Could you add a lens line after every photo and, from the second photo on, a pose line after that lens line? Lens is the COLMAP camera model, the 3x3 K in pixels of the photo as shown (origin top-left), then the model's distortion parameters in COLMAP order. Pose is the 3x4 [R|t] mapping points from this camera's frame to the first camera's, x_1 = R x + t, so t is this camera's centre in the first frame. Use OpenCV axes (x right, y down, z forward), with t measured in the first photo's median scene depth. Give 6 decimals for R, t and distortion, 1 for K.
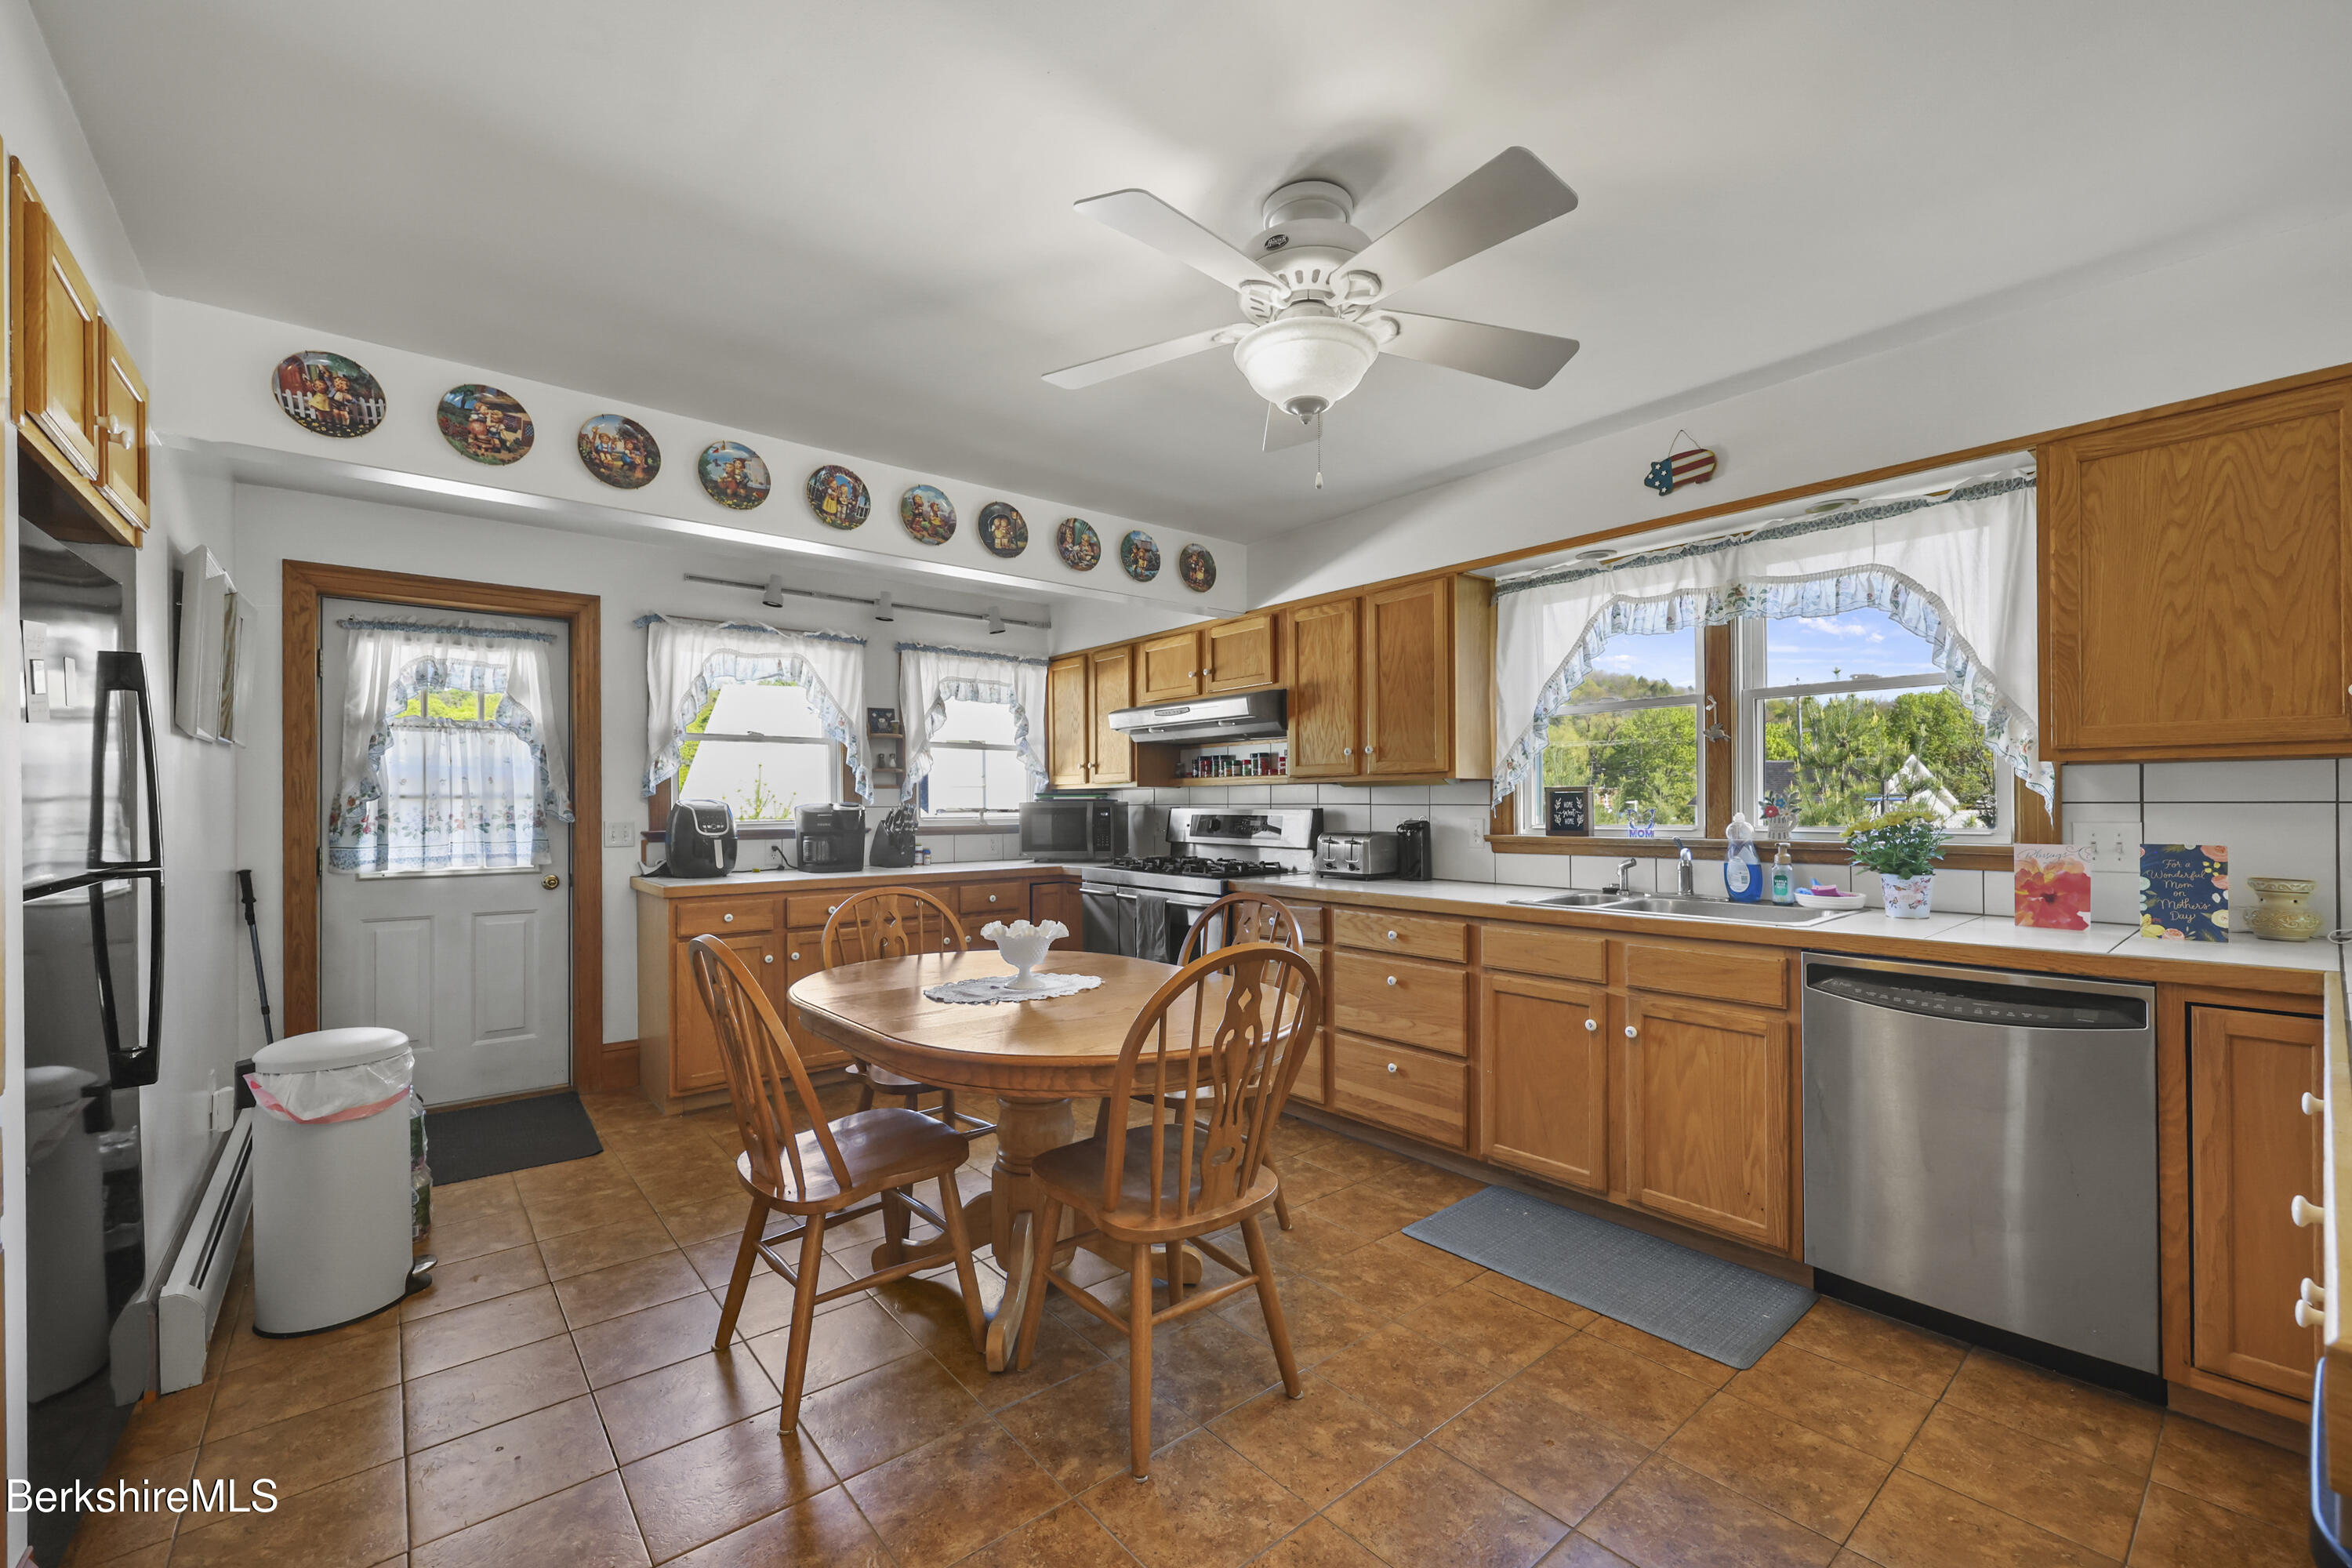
lens RADIAL K [[957.7, 0, 1181.6], [0, 957.7, 791.6], [0, 0, 1]] dist [-0.002512, 0.000507]
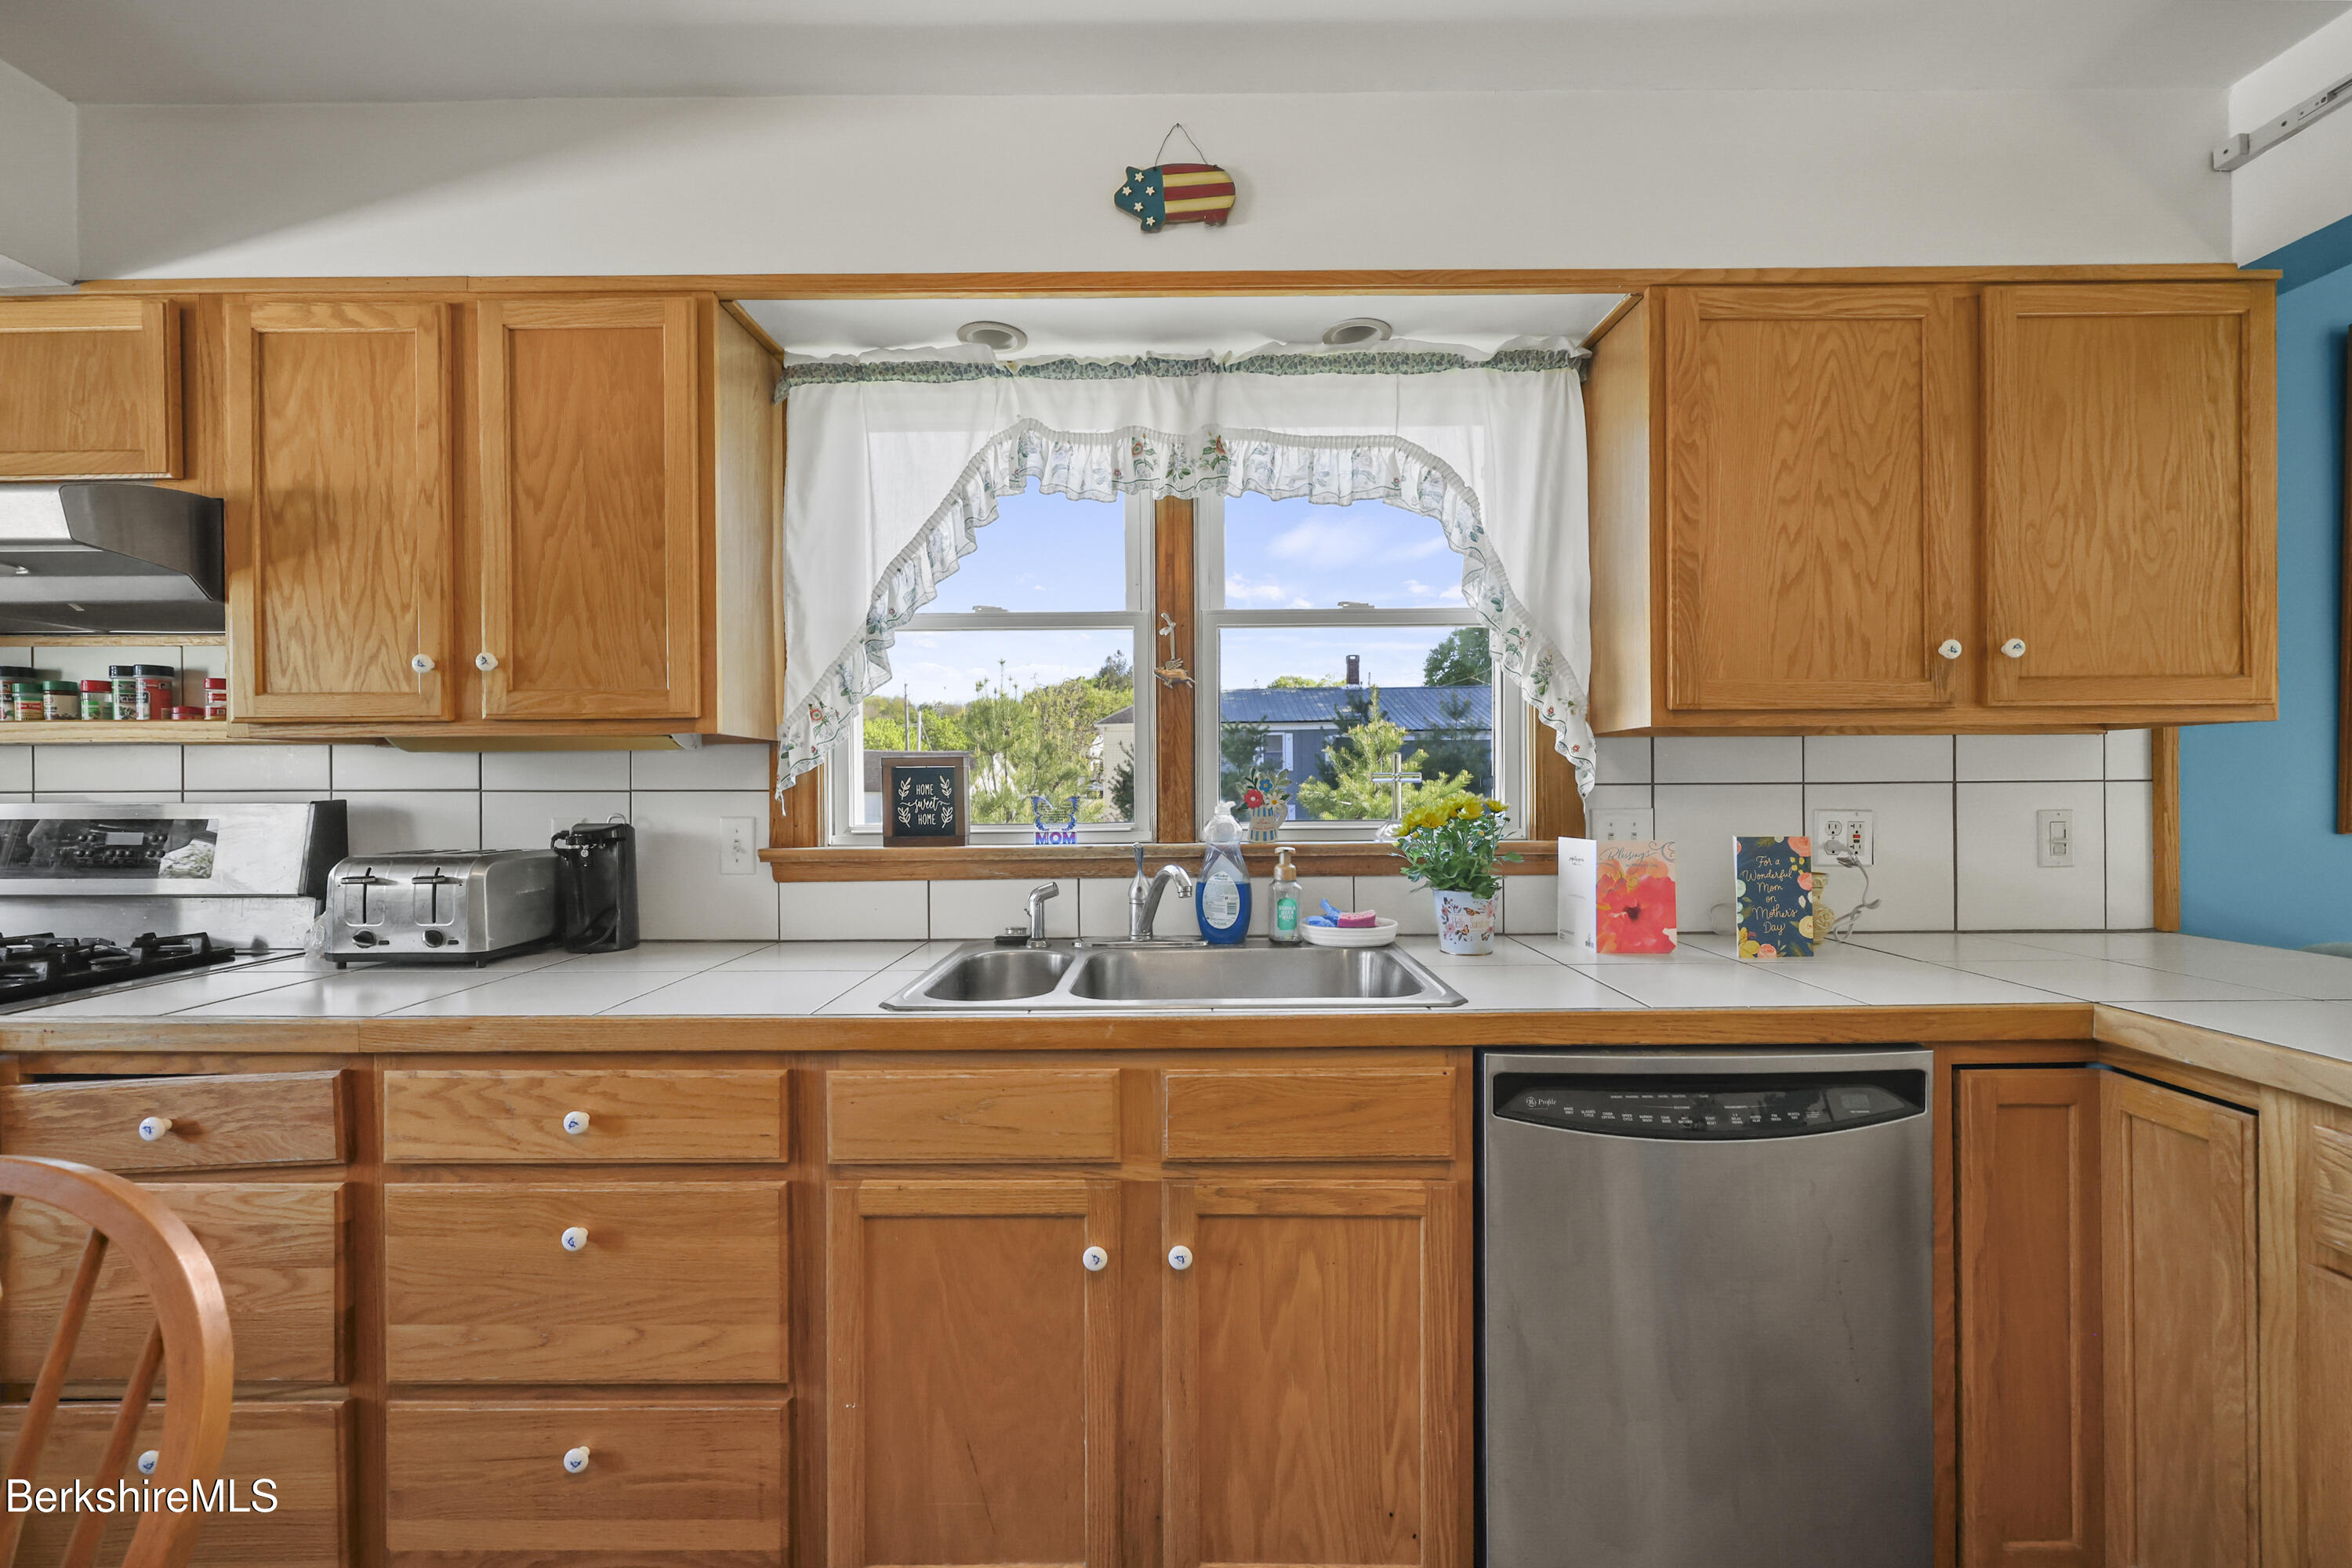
lens RADIAL K [[957.7, 0, 1181.6], [0, 957.7, 791.6], [0, 0, 1]] dist [-0.002512, 0.000507]
pose [[0.649421, -0.003232, 0.760423, 0.090101], [-0.006629, 0.999929, 0.009911, 0.009623], [-0.760400, -0.011477, 0.649353, 0.603379]]
